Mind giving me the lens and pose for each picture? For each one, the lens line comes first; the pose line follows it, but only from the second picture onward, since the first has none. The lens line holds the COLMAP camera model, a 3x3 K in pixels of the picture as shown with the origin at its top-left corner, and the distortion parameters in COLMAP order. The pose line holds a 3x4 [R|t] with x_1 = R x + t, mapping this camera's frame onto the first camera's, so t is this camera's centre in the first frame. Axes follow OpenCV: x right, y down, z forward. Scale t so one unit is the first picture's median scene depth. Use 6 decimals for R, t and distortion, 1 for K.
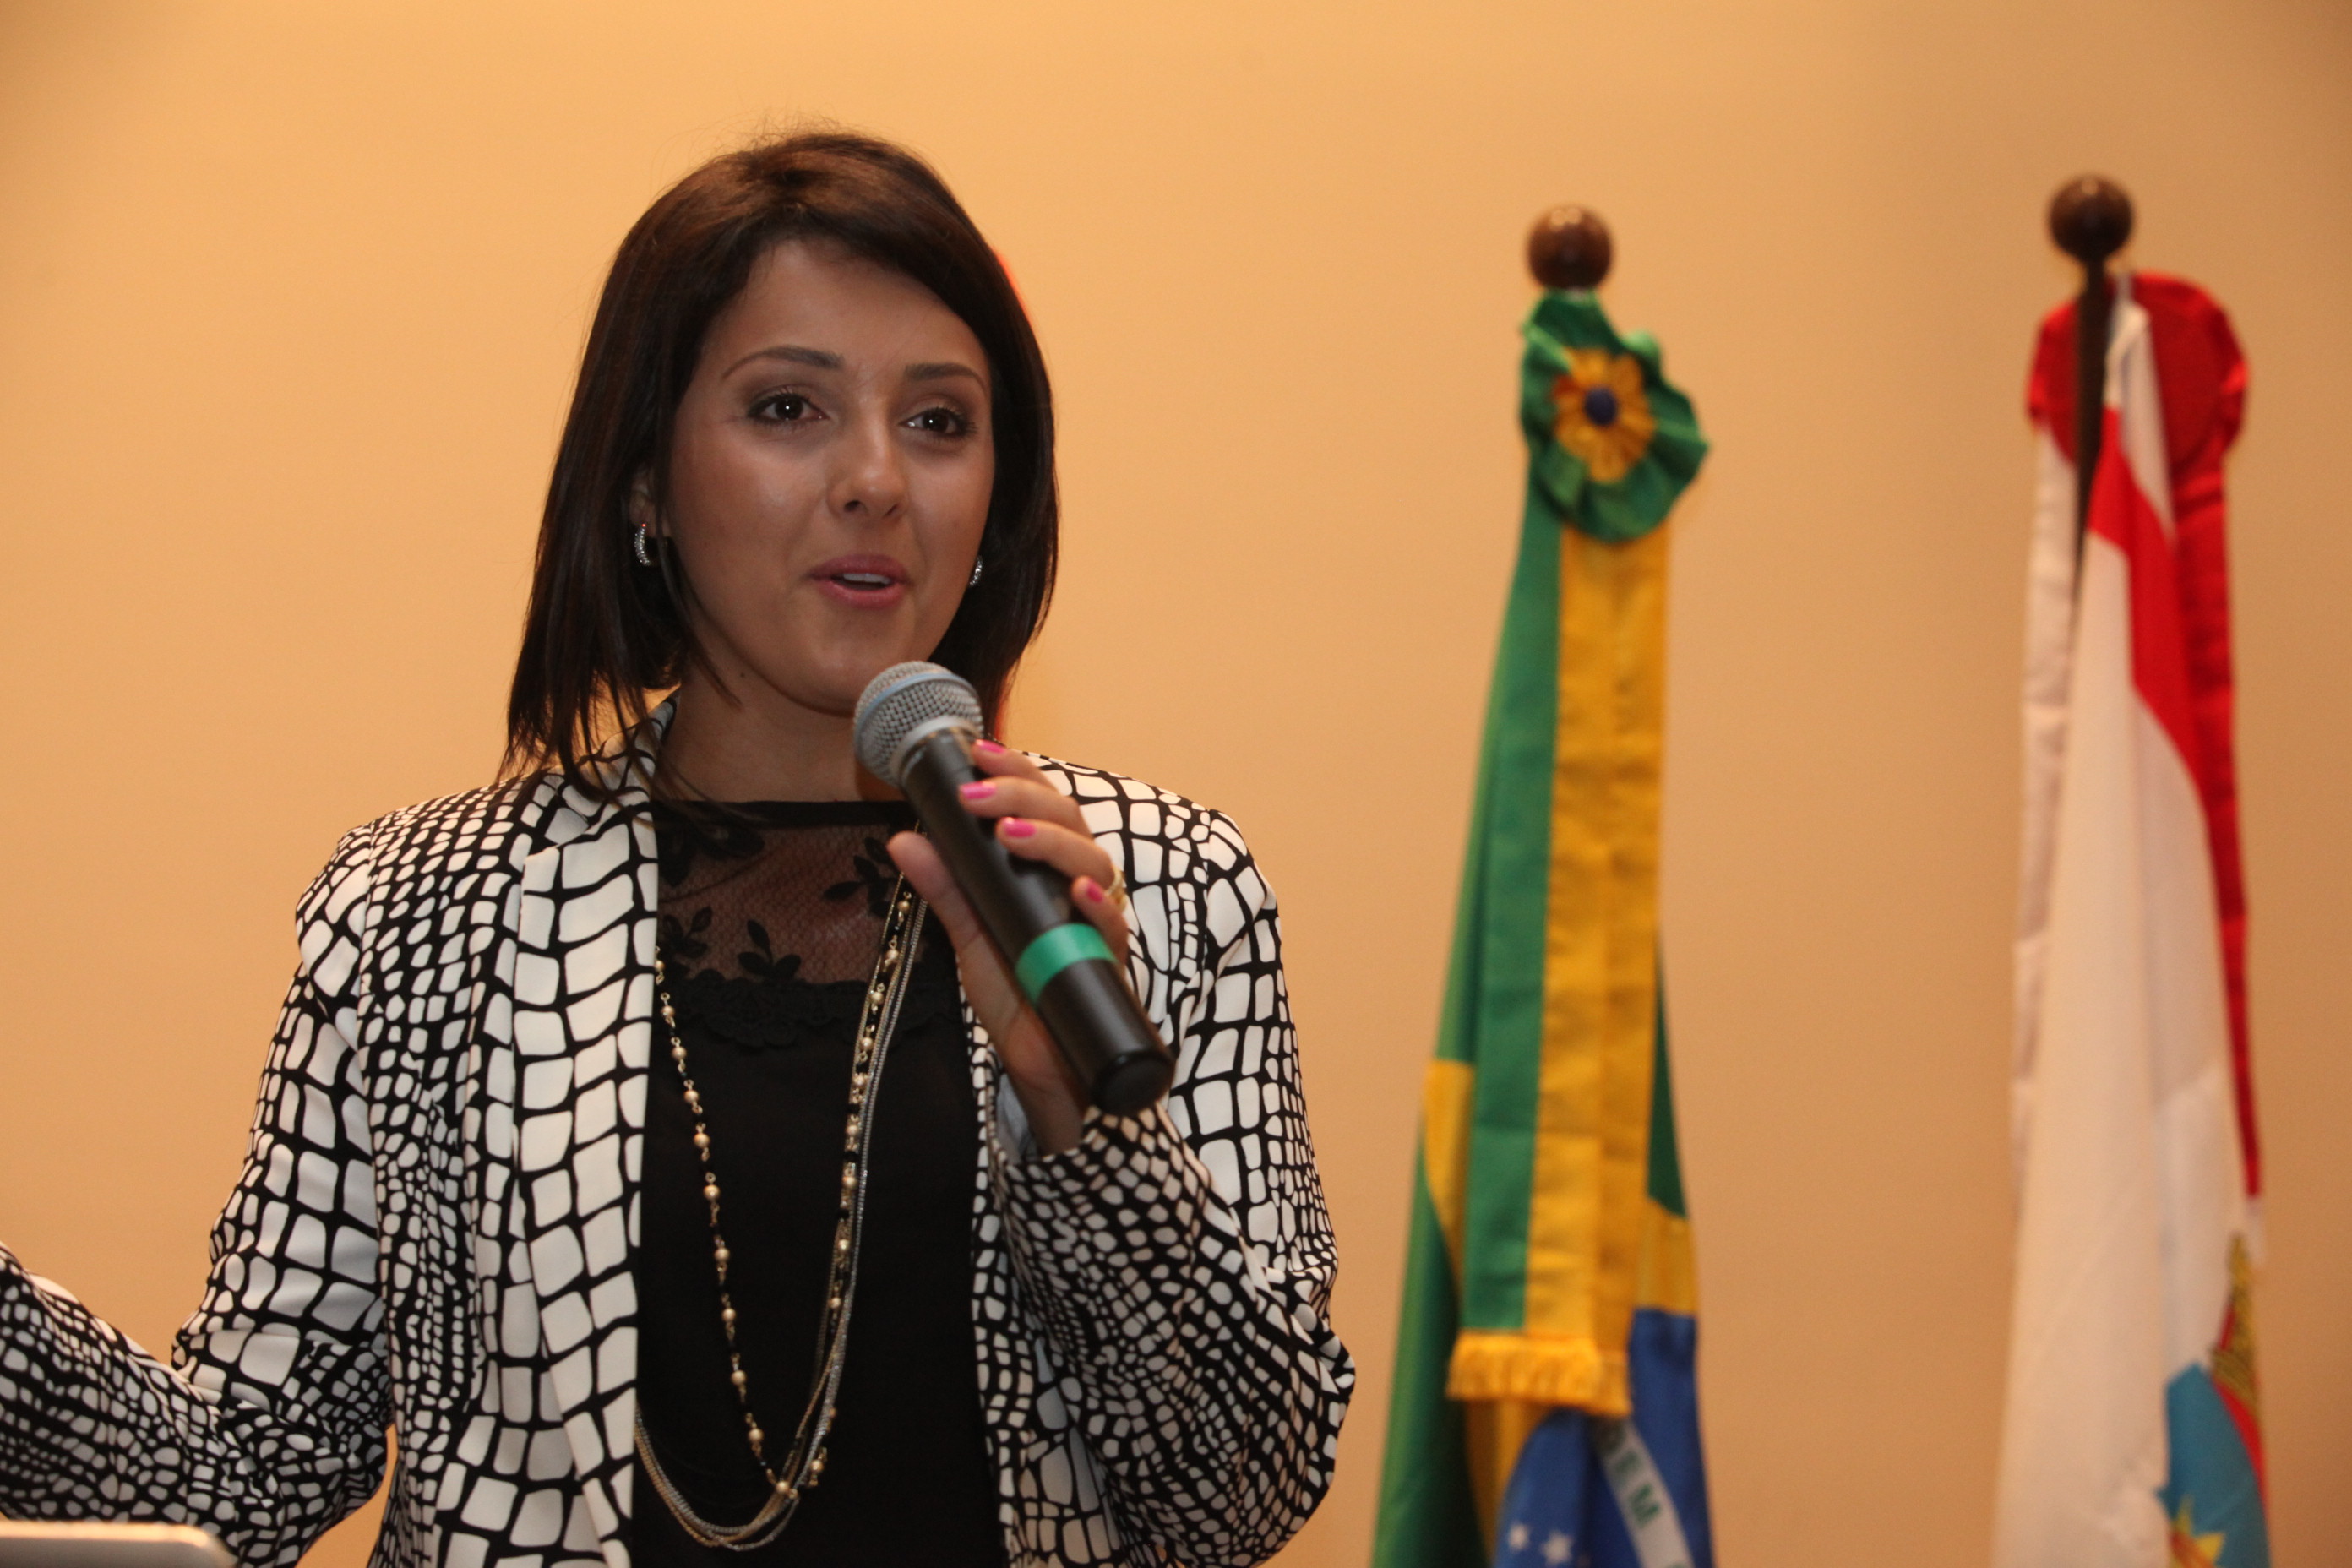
lens RADIAL K [[5656.5, 0, 1147.4], [0, 5656.5, 862.4], [0, 0, 1]] dist [0.336596, 0.000000]
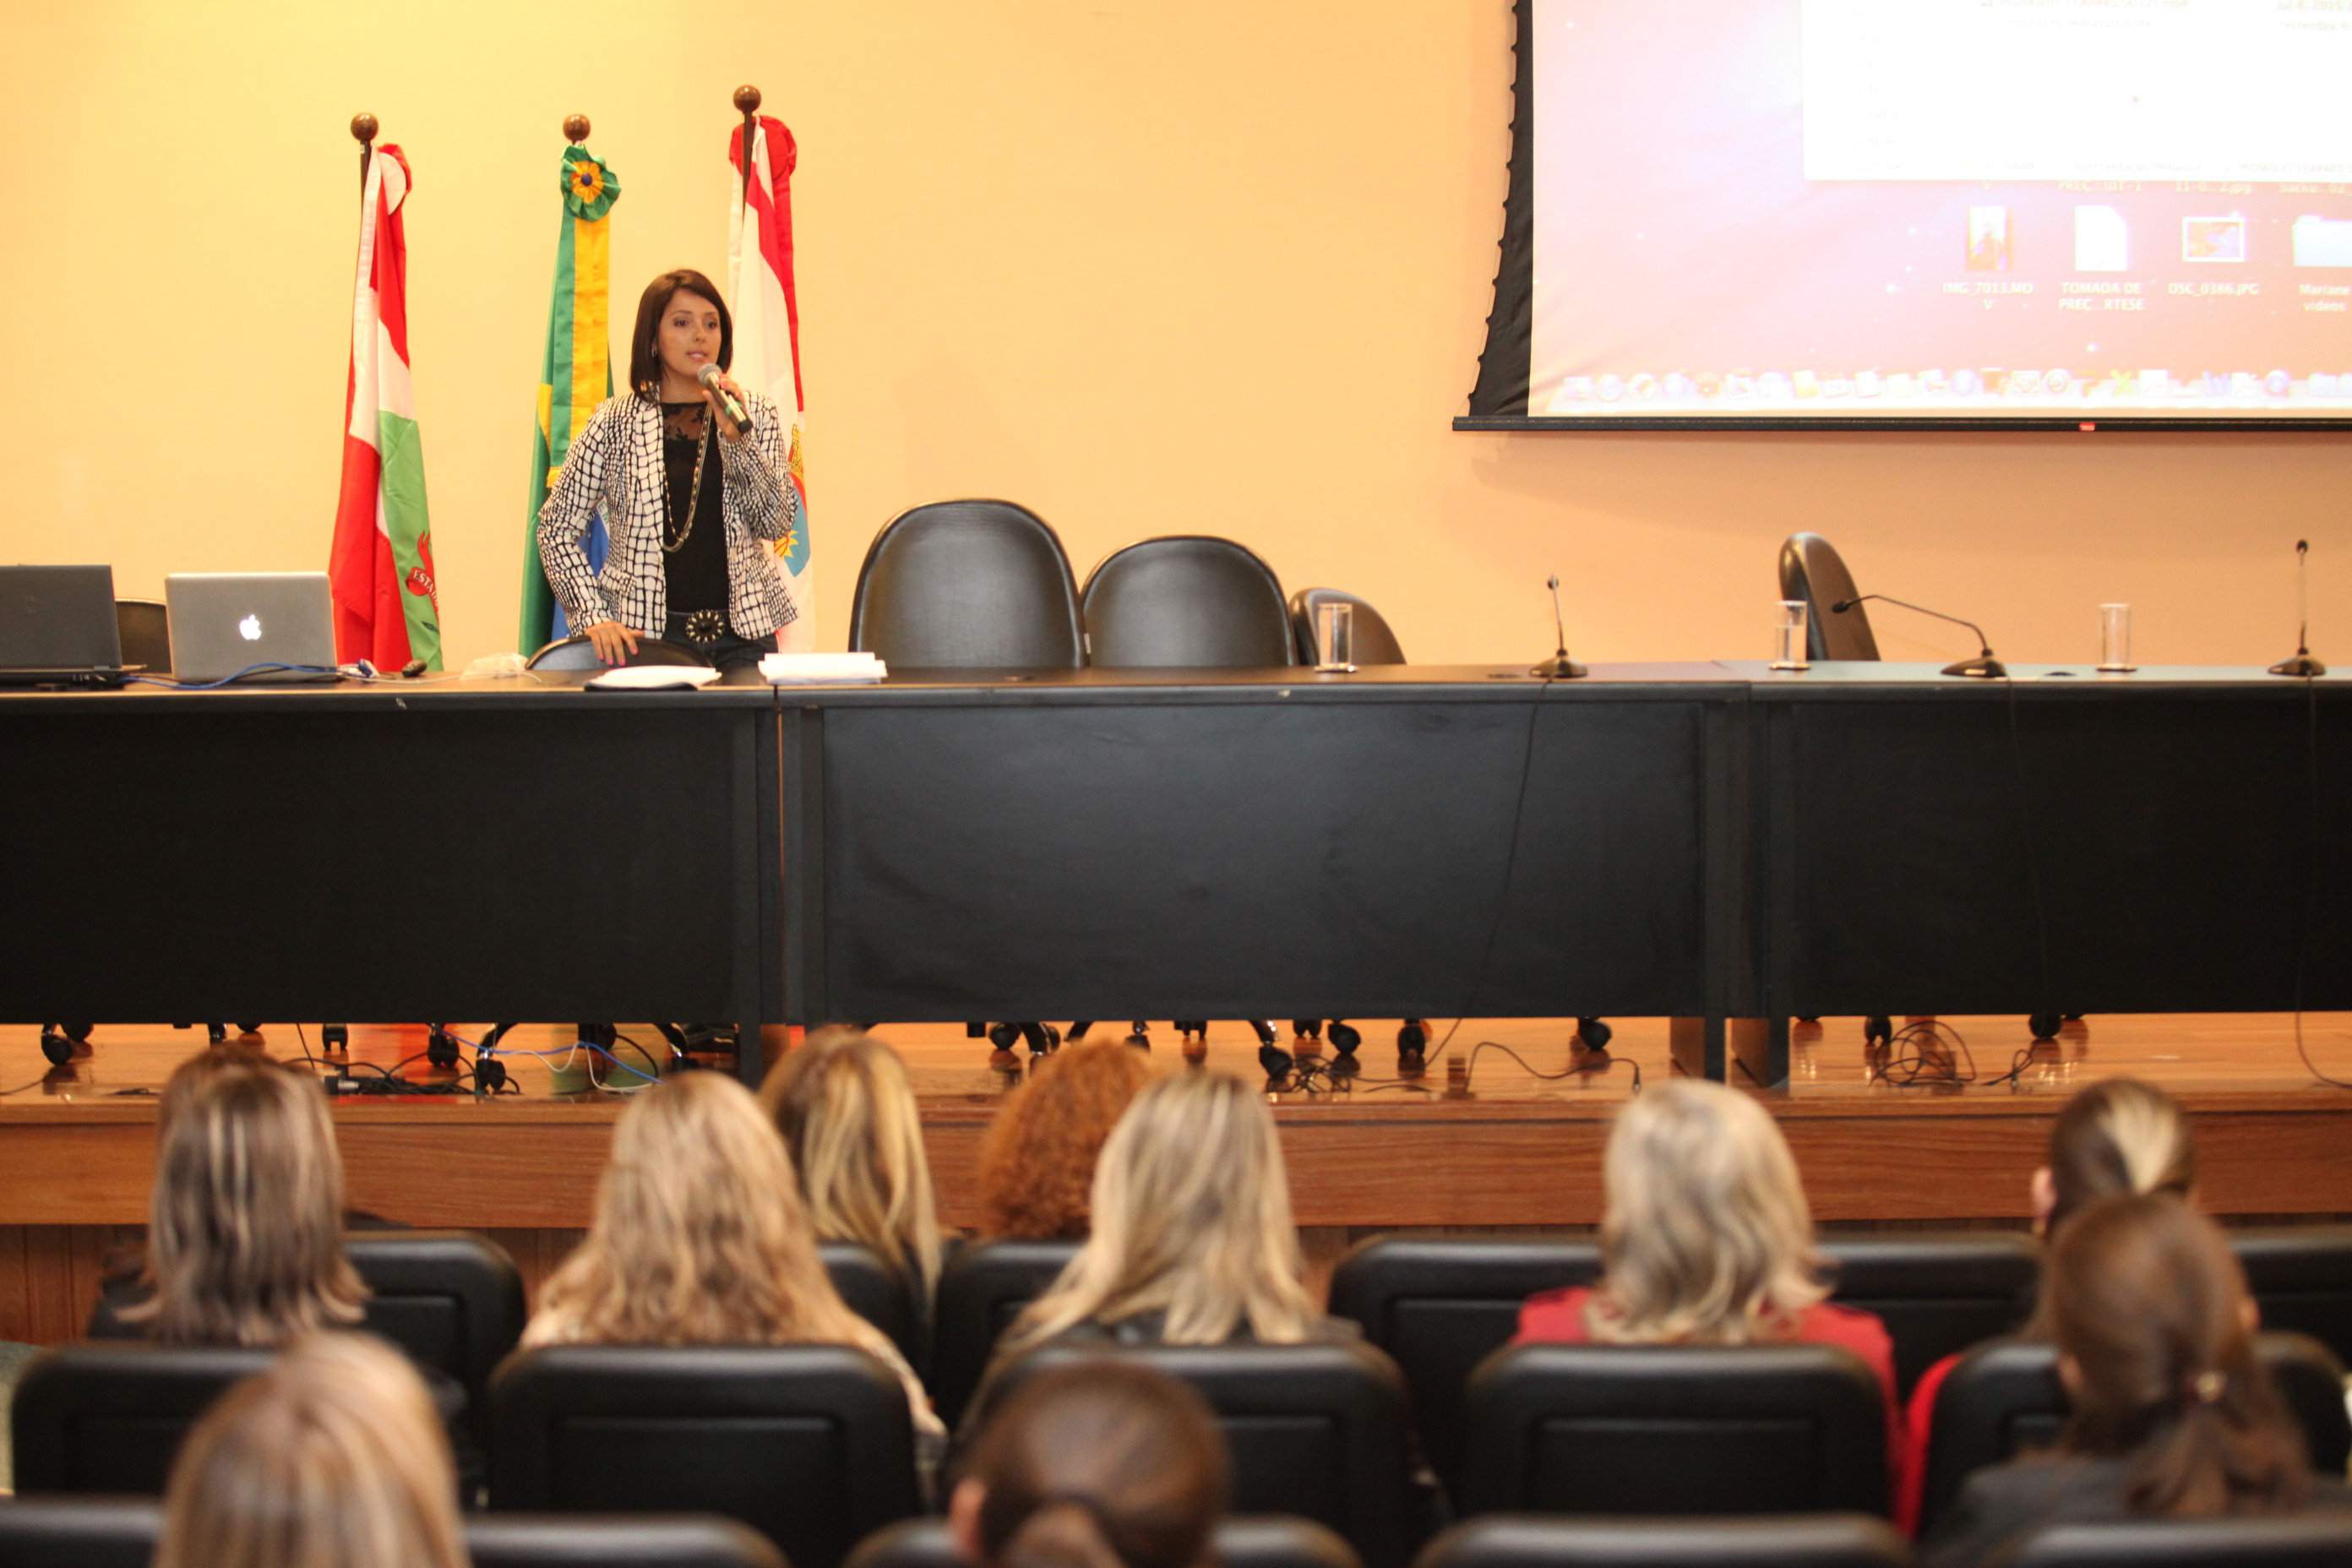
lens RADIAL K [[5881.5, 0, 1175.0], [0, 5881.5, 784.9], [0, 0, 1]] dist [-0.312536, 0.000000]
pose [[0.918268, -0.055874, 0.391997, -1.695293], [-0.015281, 0.984255, 0.176091, -0.590545], [-0.395664, -0.167689, 0.902956, -3.855410]]
